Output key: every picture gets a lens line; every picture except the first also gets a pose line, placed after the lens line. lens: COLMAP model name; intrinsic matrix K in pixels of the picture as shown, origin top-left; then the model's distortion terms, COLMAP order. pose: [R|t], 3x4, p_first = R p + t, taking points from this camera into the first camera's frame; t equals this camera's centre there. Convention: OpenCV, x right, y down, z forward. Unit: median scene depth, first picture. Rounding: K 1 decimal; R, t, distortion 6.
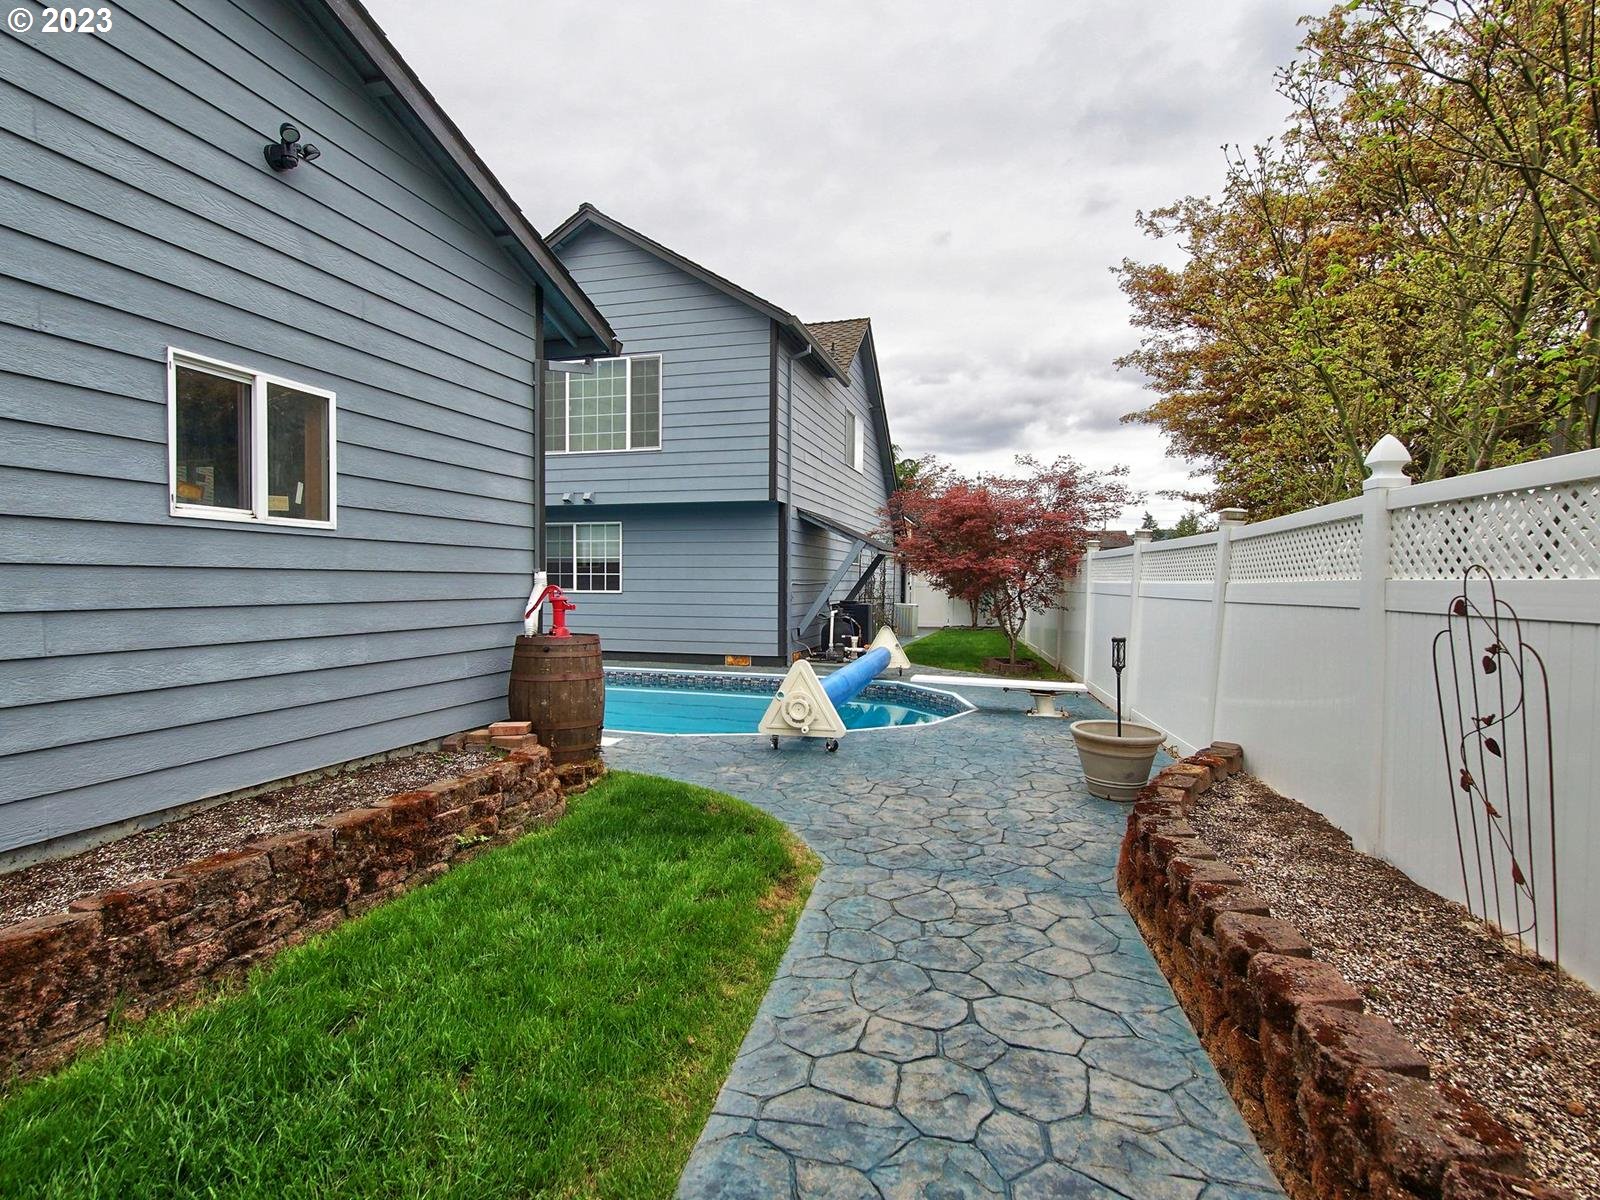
lens RADIAL K [[792.6, 0, 797.6], [0, 792.6, 590.9], [0, 0, 1]] dist [0.010376, -0.001199]
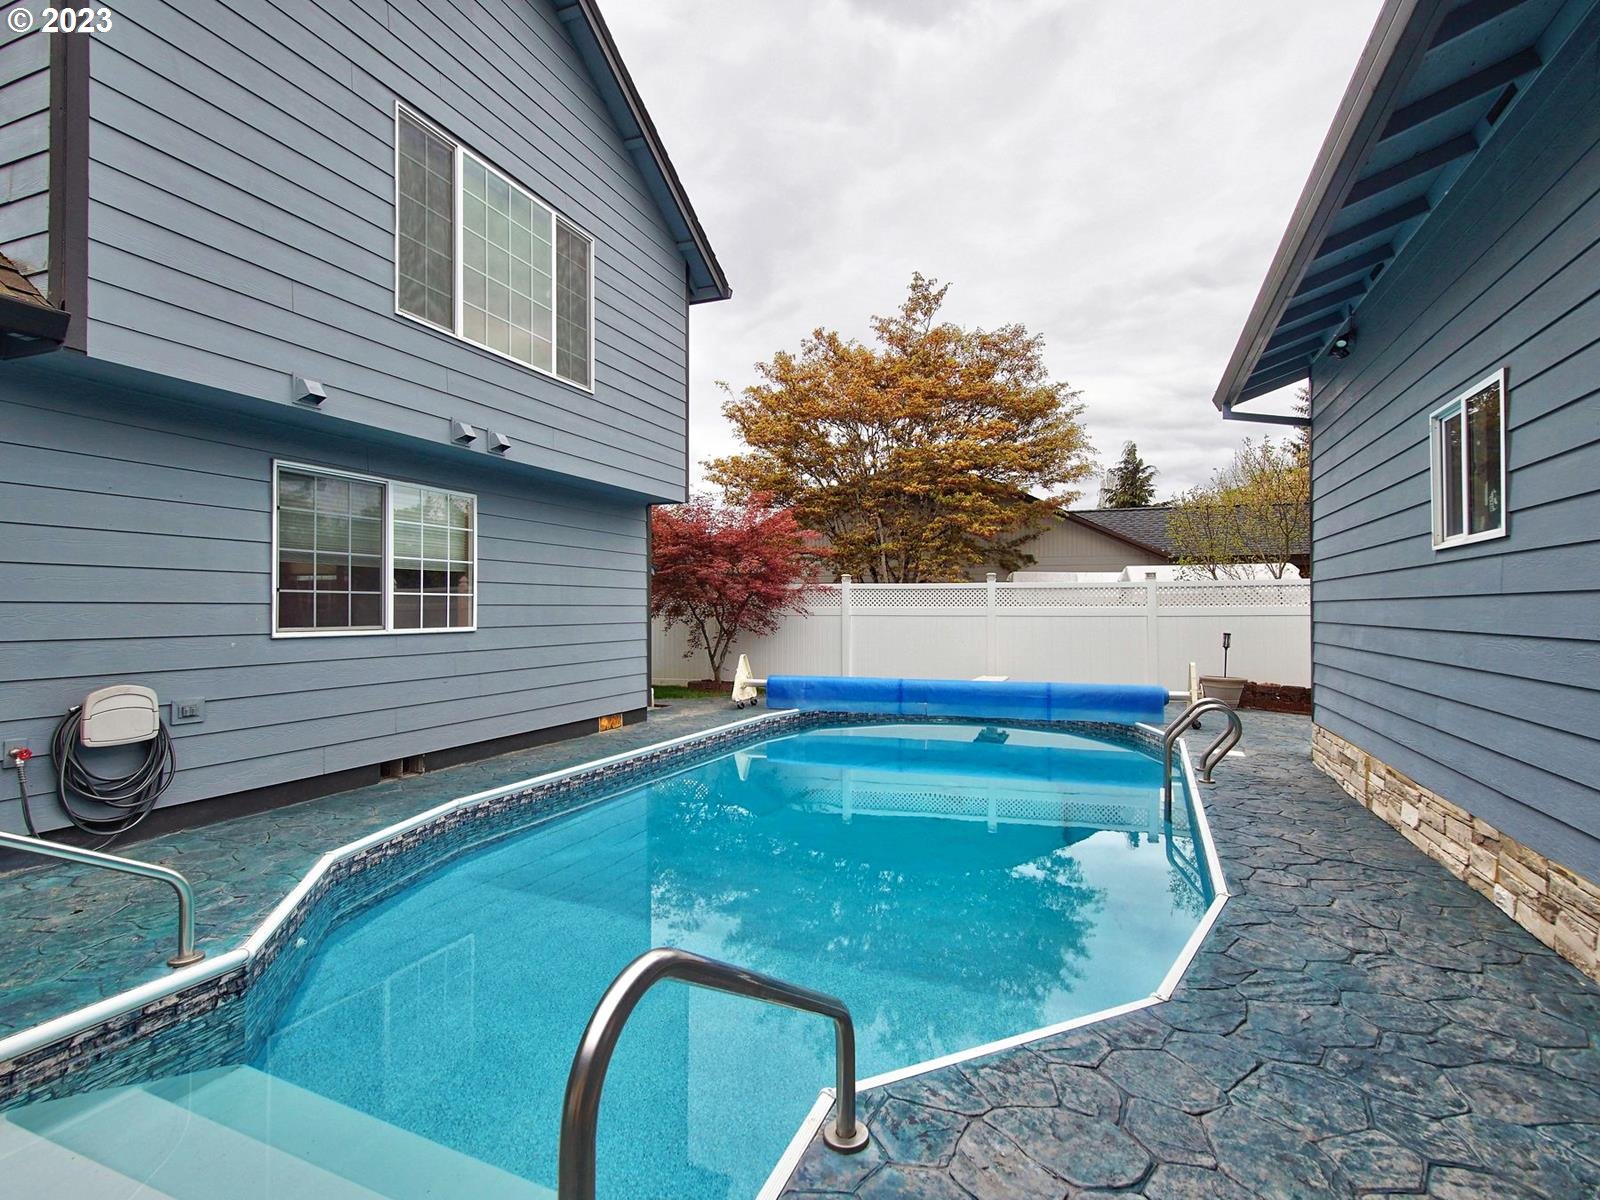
lens RADIAL K [[792.6, 0, 800.1], [0, 792.6, 594.3], [0, 0, 1]] dist [0.010376, -0.001199]
pose [[0.097174, 0.013351, 0.995178, -0.727608], [0.010192, 0.999844, -0.014408, -0.011829], [-0.995215, 0.011543, 0.097022, 0.742825]]
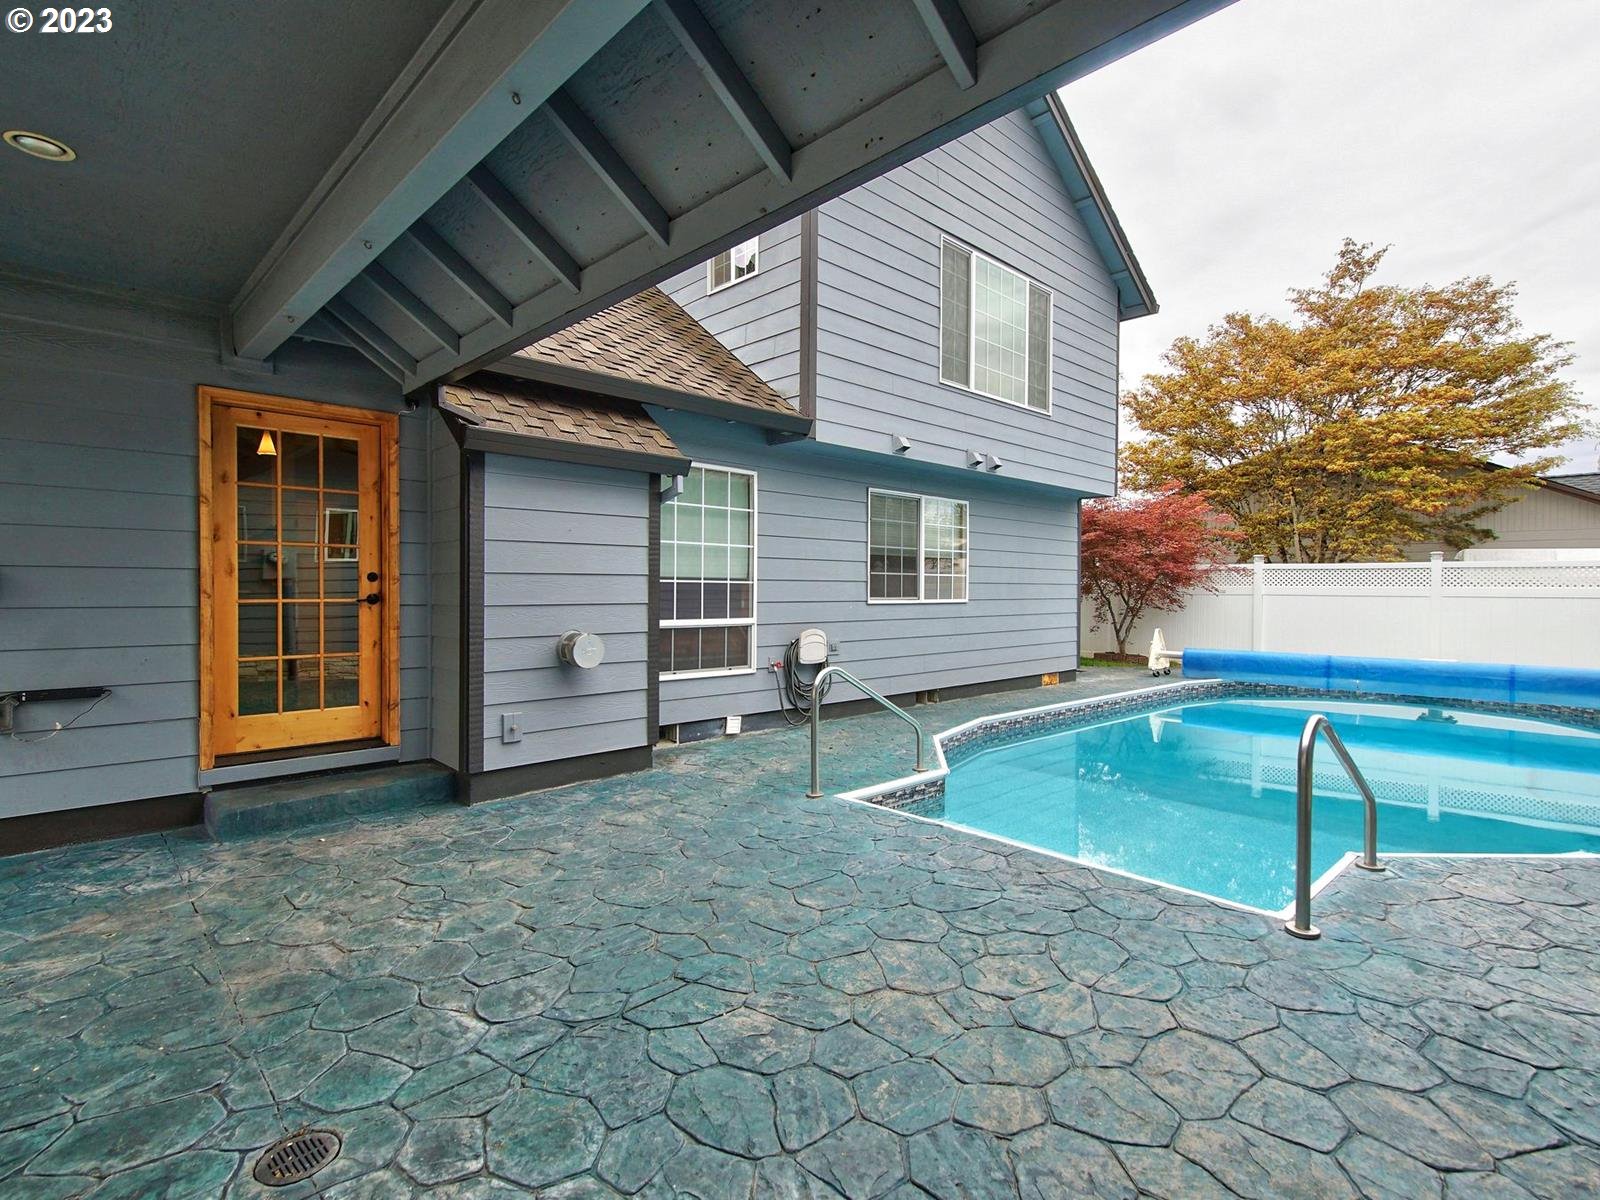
lens RADIAL K [[792.6, 0, 795.2], [0, 792.6, 601.7], [0, 0, 1]] dist [0.010376, -0.001199]
pose [[0.501053, -0.017360, 0.865243, -0.919578], [0.004560, 0.999838, 0.017420, -0.010989], [-0.865405, -0.004783, 0.501051, 0.785045]]
